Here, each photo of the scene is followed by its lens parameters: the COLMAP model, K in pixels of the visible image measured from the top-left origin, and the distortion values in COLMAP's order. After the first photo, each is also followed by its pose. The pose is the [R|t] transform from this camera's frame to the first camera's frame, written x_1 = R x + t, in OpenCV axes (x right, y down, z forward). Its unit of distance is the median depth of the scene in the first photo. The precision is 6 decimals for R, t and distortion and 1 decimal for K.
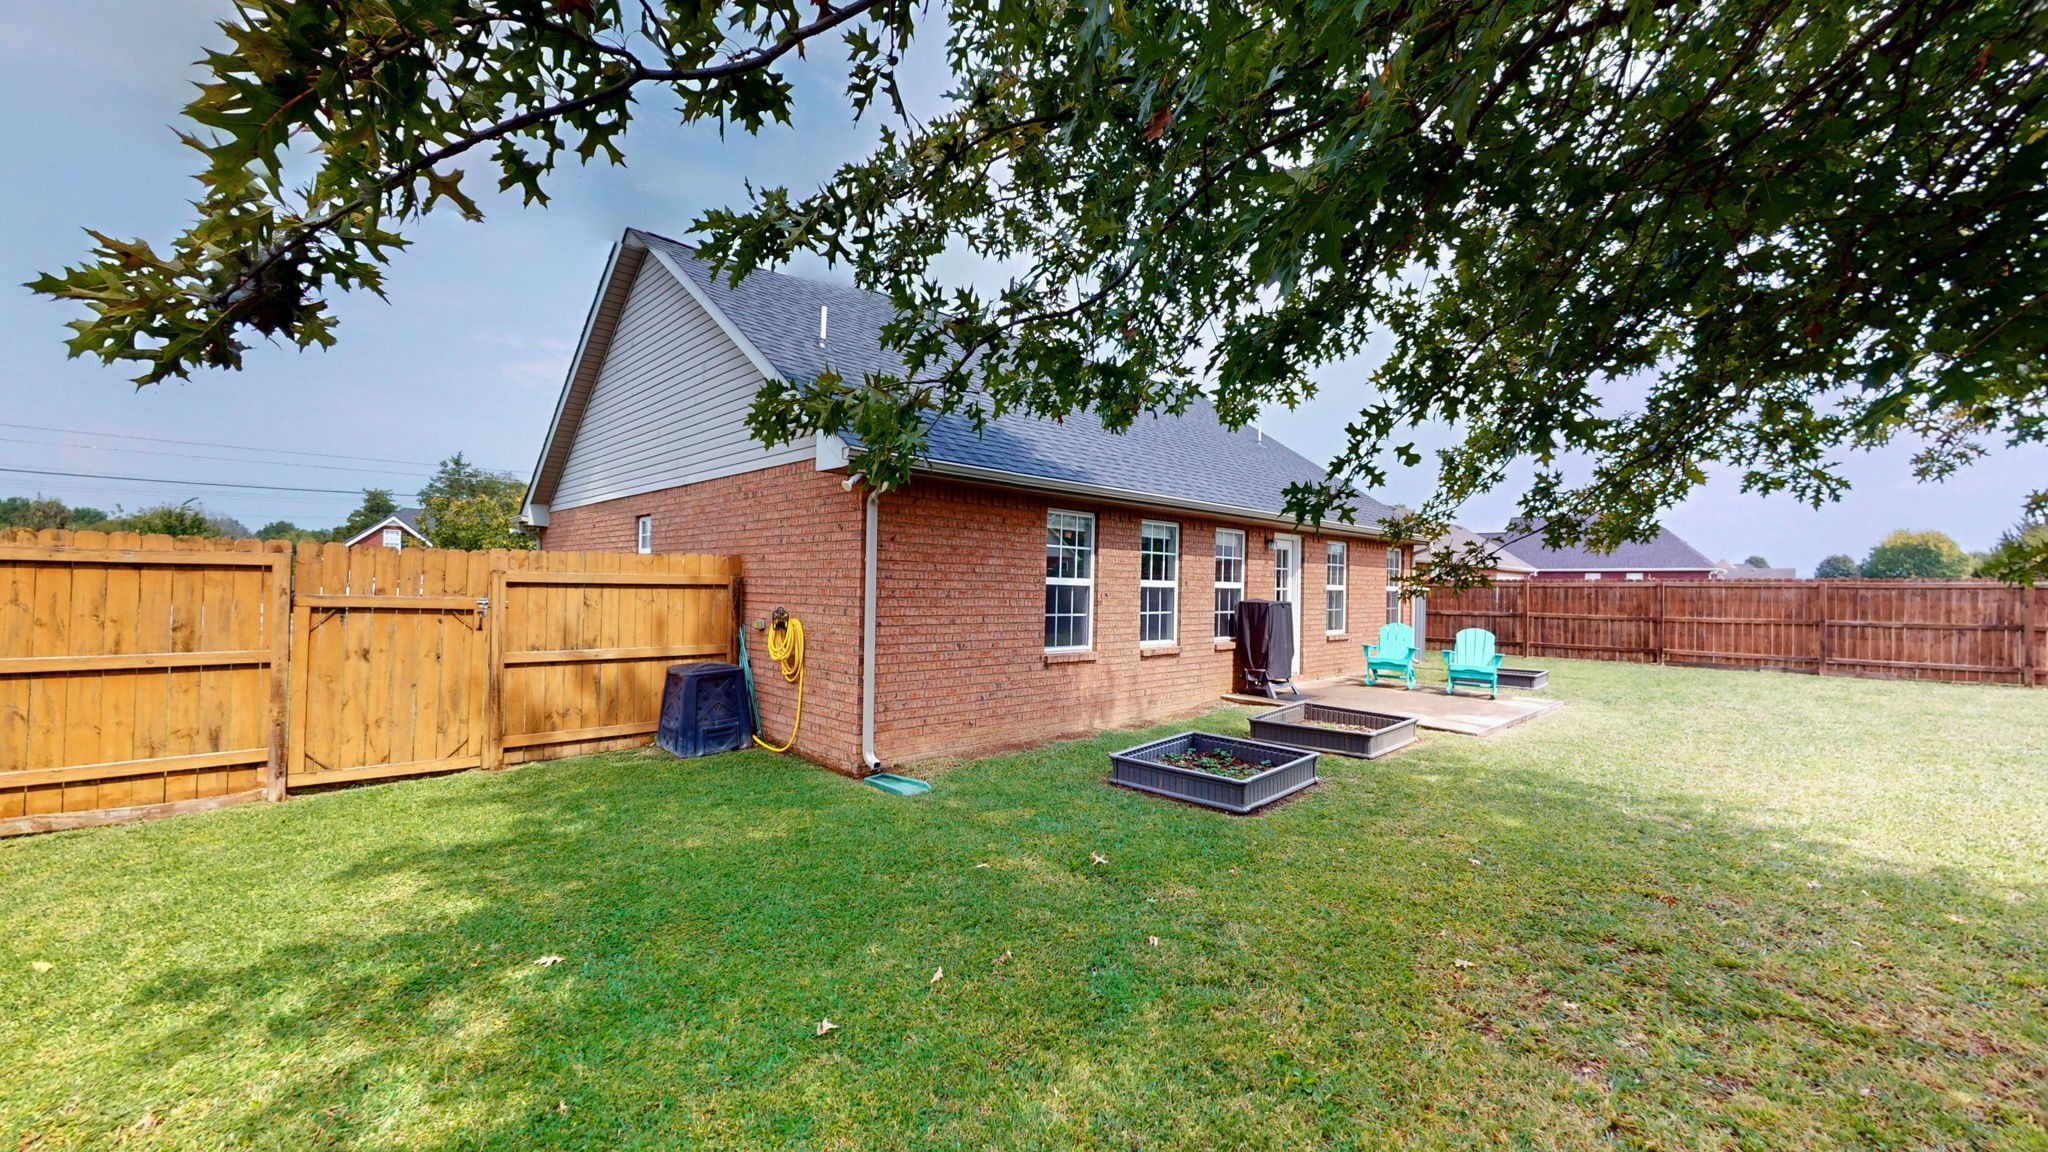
lens RADIAL K [[794.9, 0, 1034.2], [0, 794.9, 580.4], [0, 0, 1]] dist [0.000473, -0.000387]
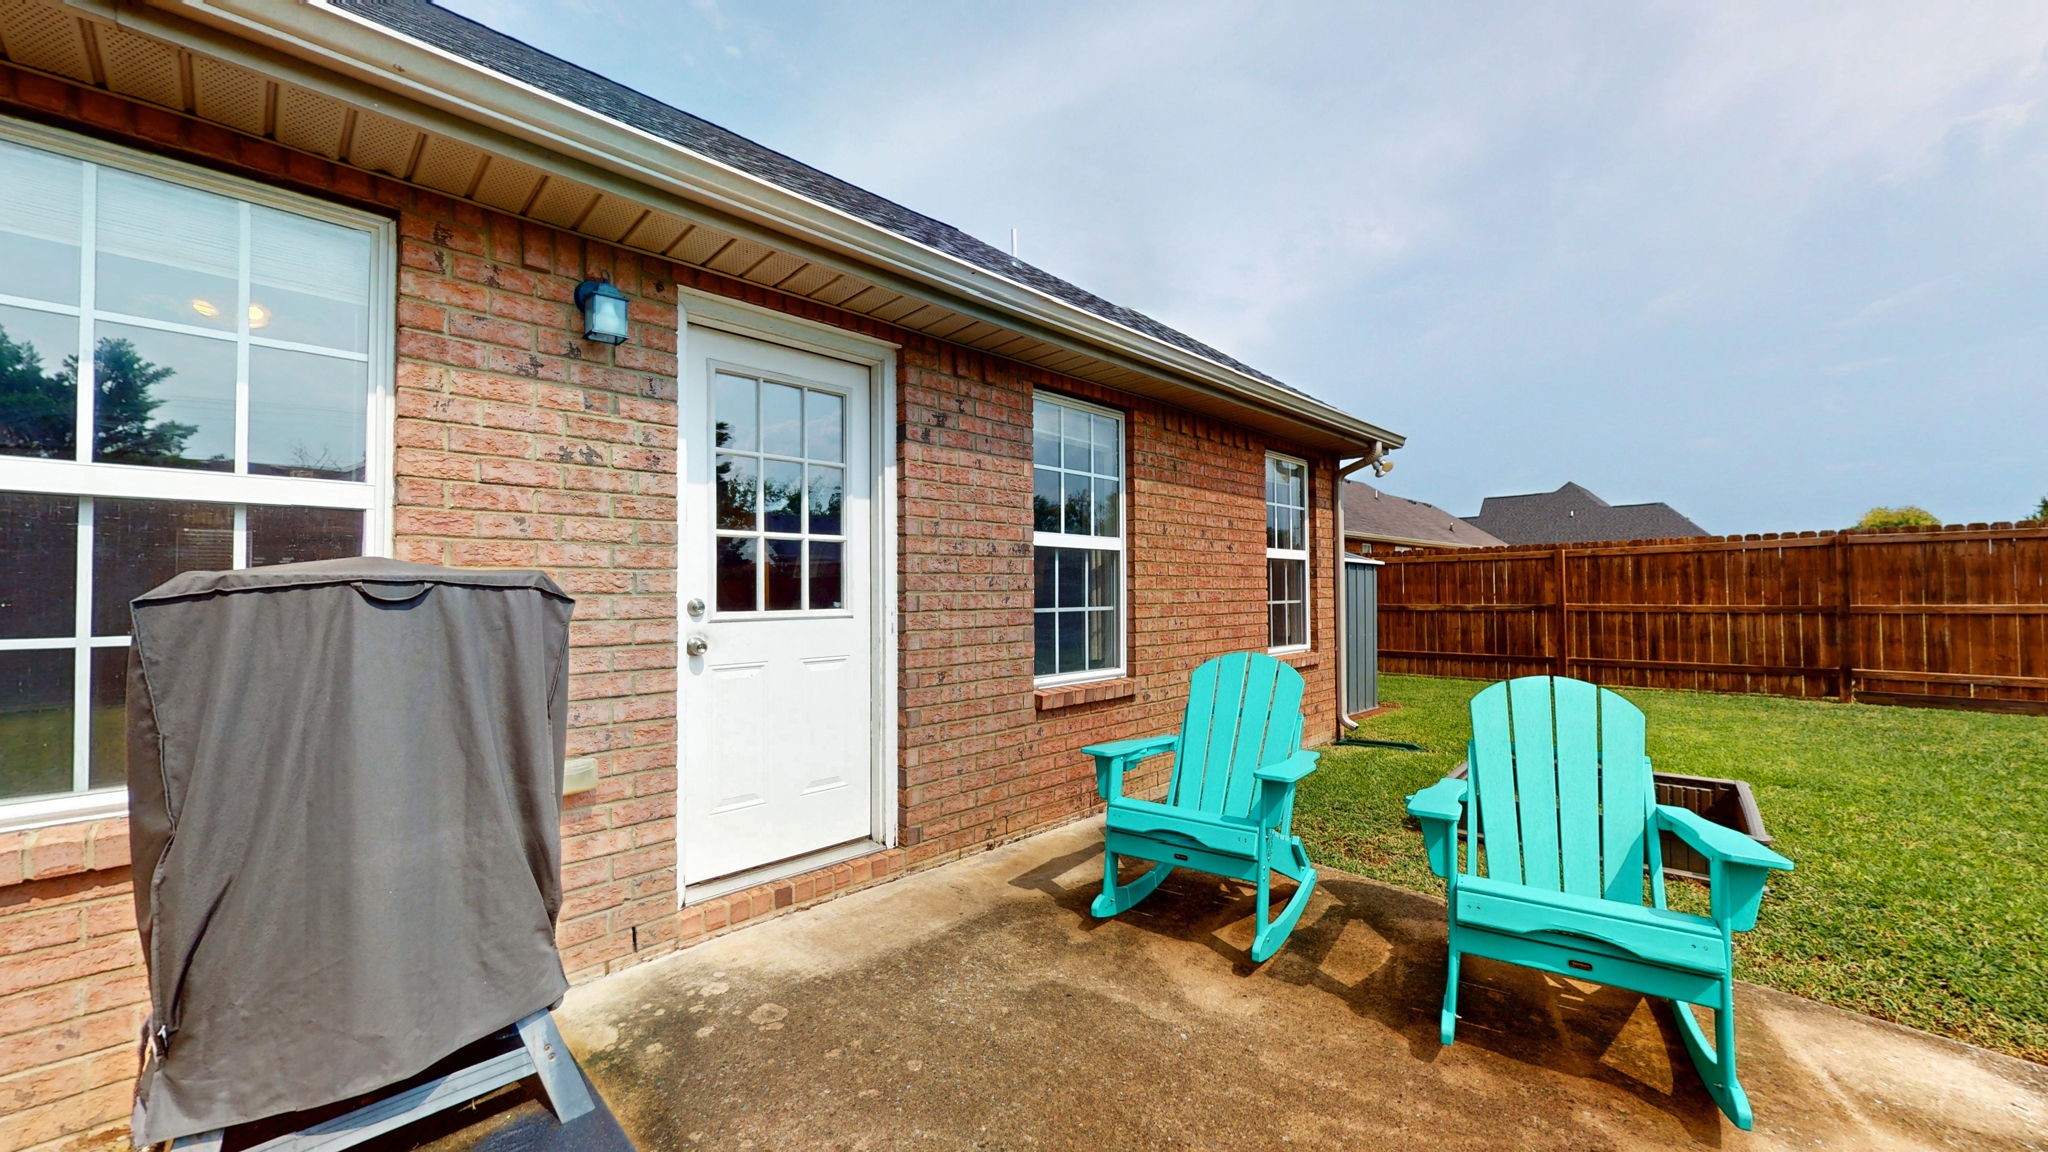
lens RADIAL K [[751.1, 0, 1024.0], [0, 751.1, 576.0], [0, 0, 1]] dist [0.000033, -0.000071]
pose [[0.999688, -0.024961, 0.000670, 0.430740], [0.024967, 0.999607, -0.012785, 0.032694], [-0.000350, 0.012798, 0.999918, 0.838092]]
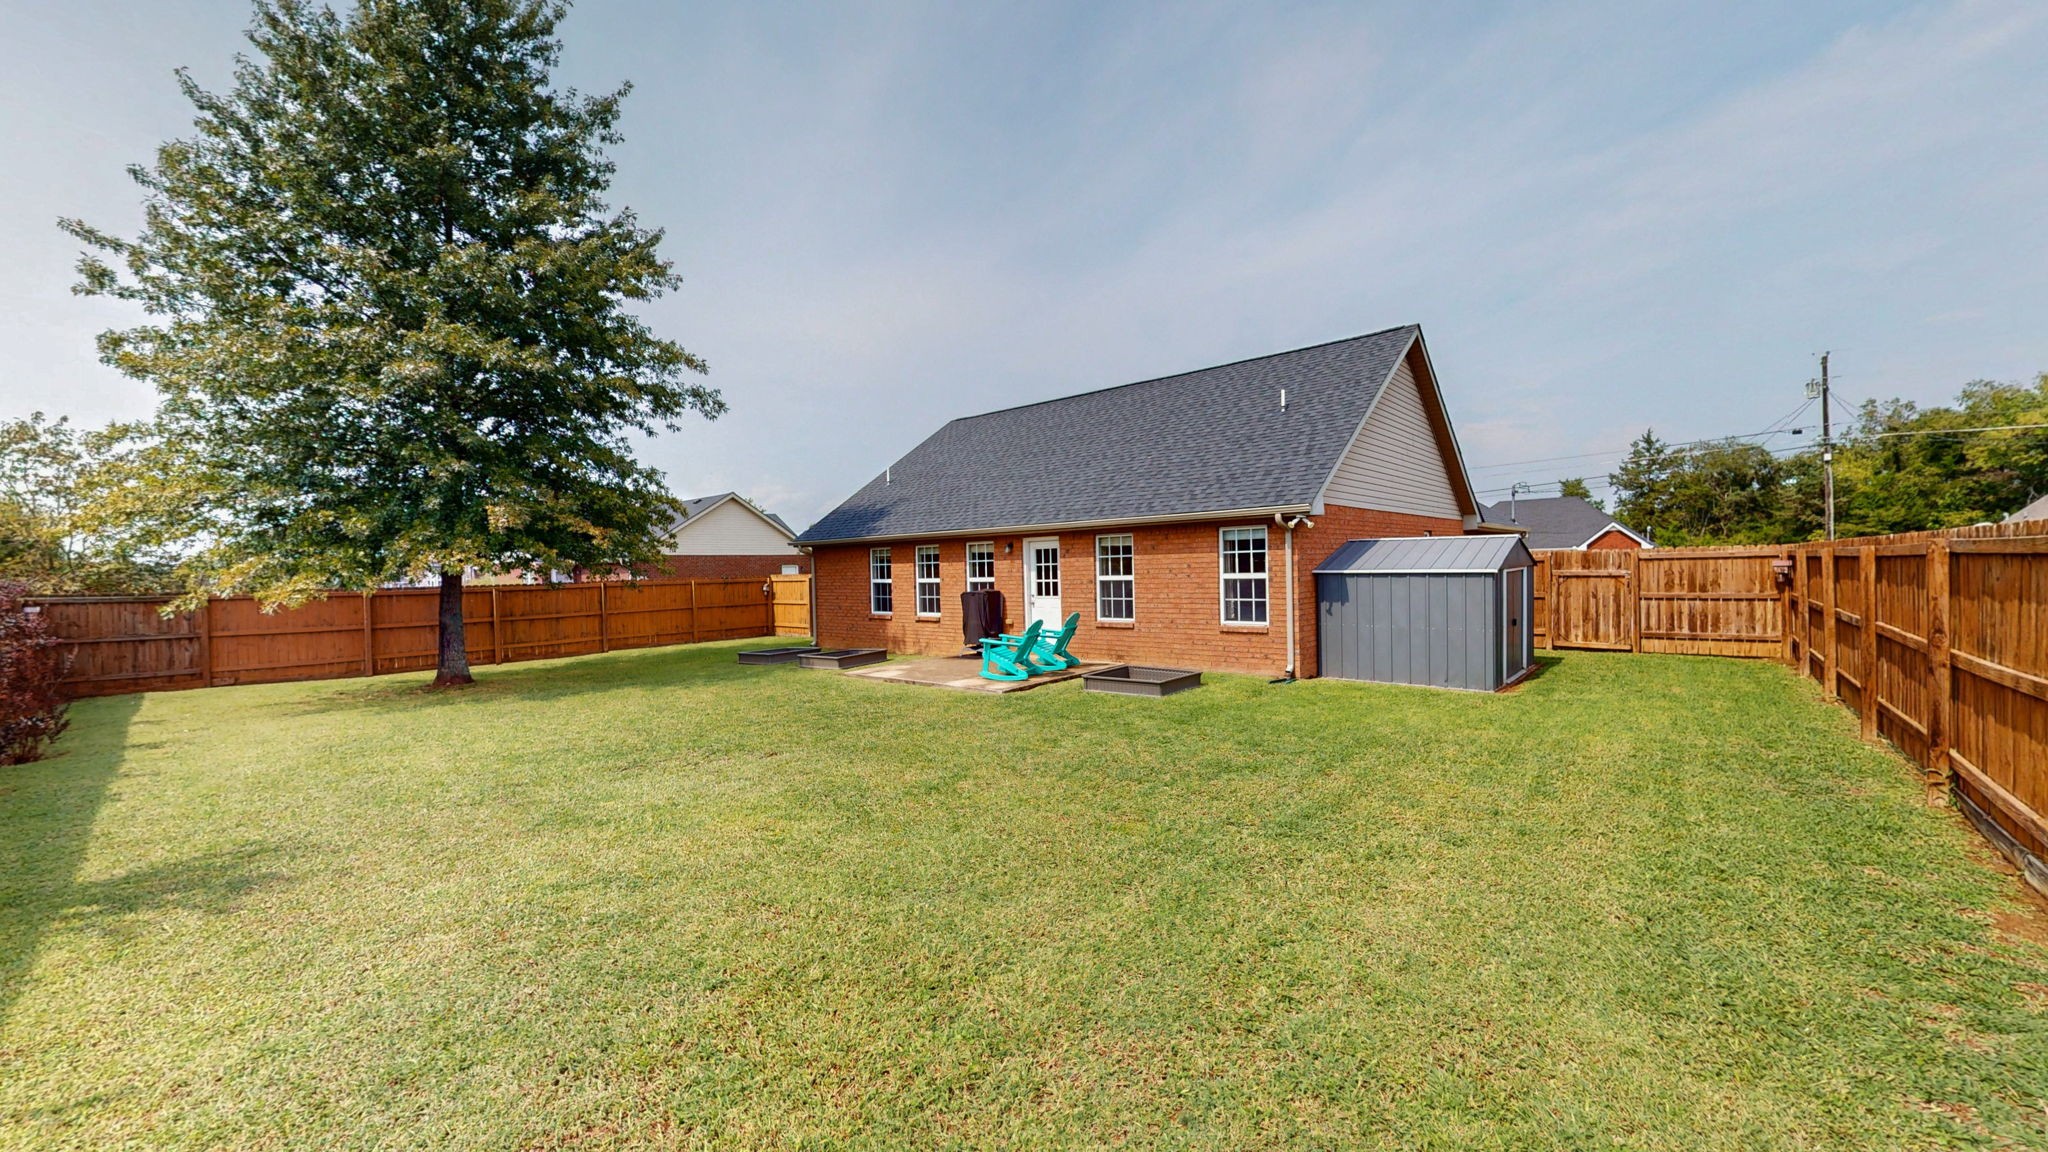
lens RADIAL K [[751.1, 0, 1024.0], [0, 751.1, 576.0], [0, 0, 1]] dist [0.000033, -0.000071]
pose [[0.085225, -0.015137, -0.996247, 1.652990], [0.027041, 0.999551, -0.012874, 0.019852], [0.995995, -0.025843, 0.085596, 0.961223]]
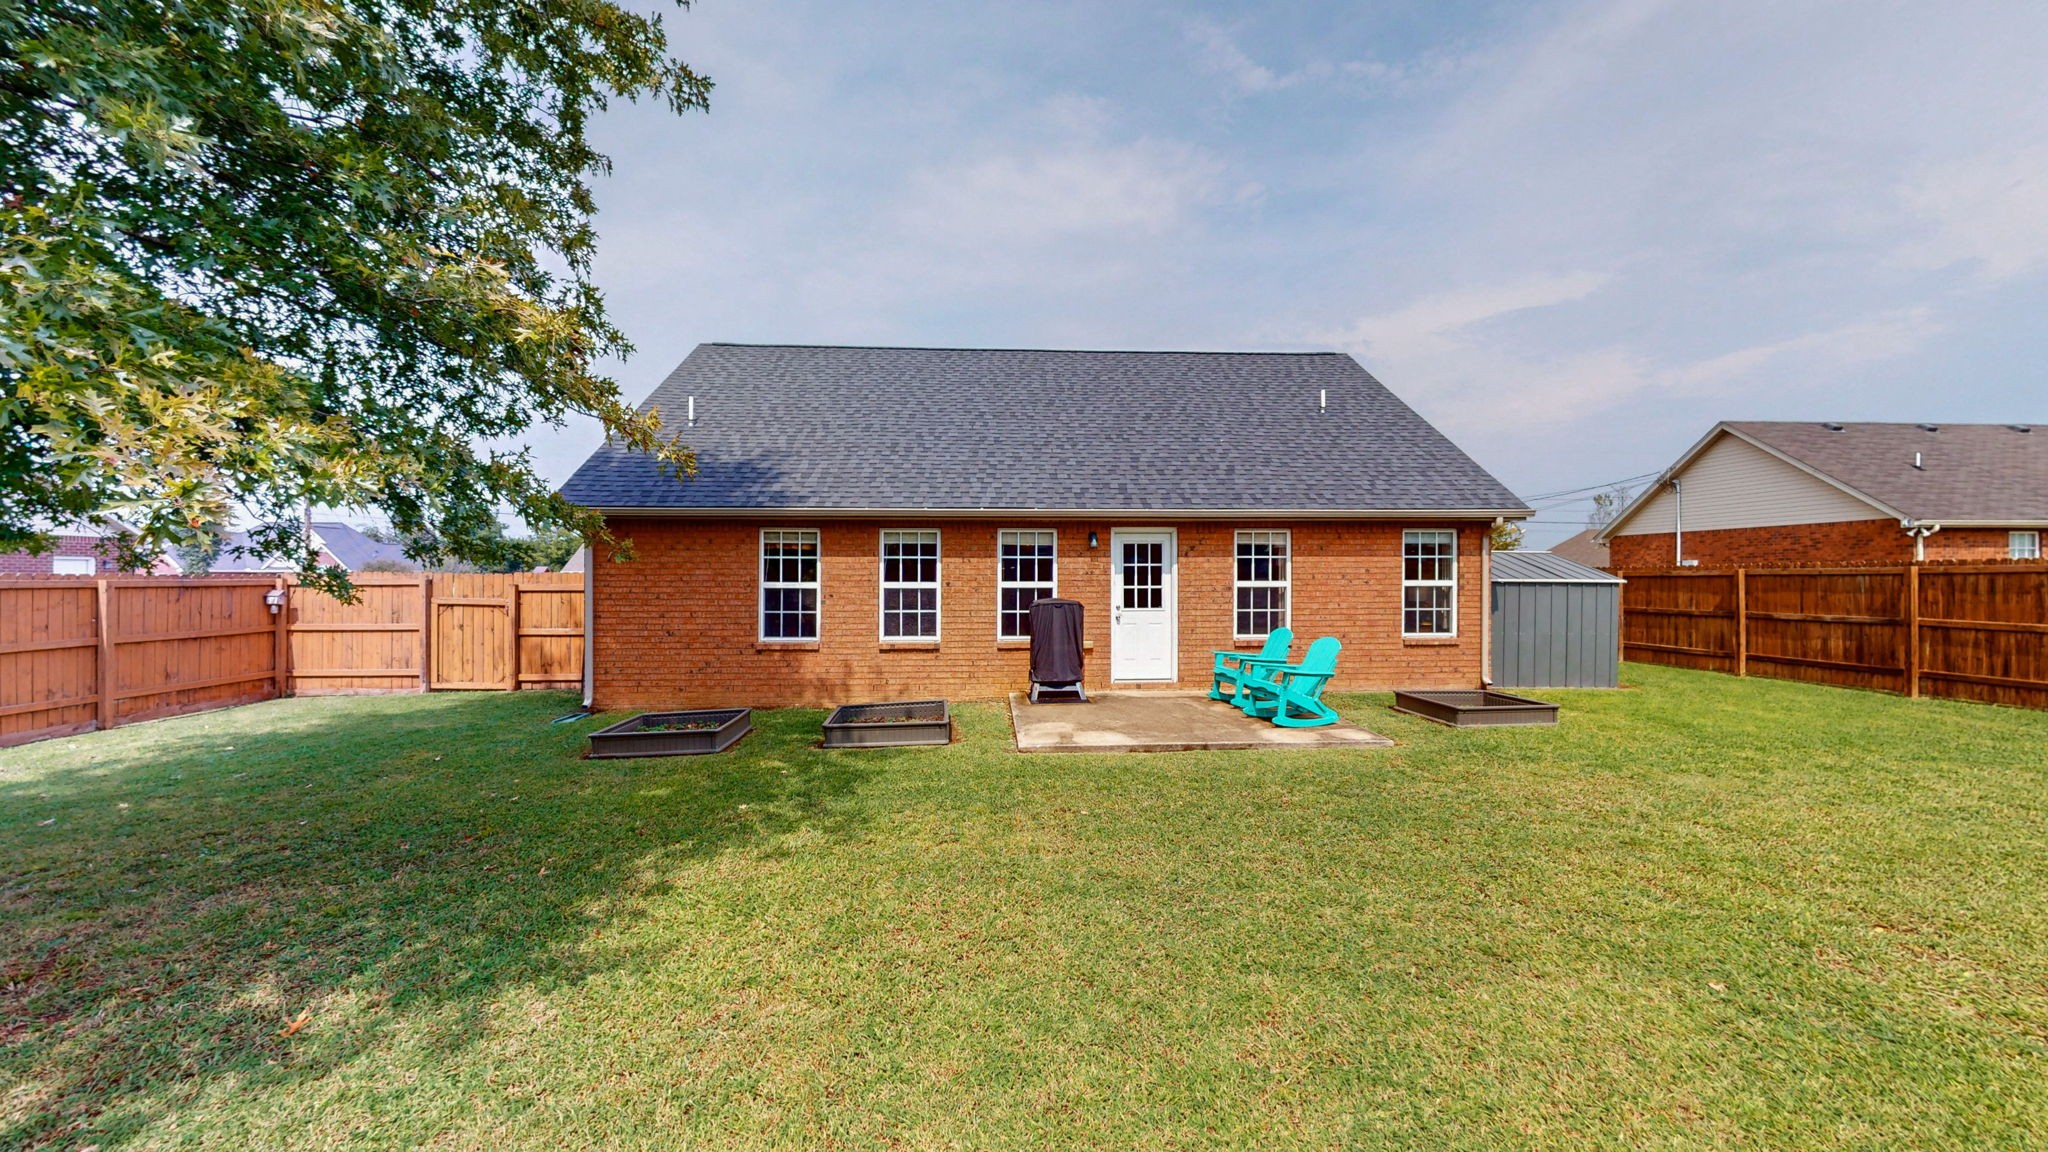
lens RADIAL K [[794.9, 0, 1034.2], [0, 794.9, 580.4], [0, 0, 1]] dist [0.000473, -0.000387]
pose [[0.751110, -0.015847, -0.659987, 0.913929], [0.019349, 0.999811, -0.001986, 0.002975], [0.659893, -0.011279, 0.751275, 0.252614]]
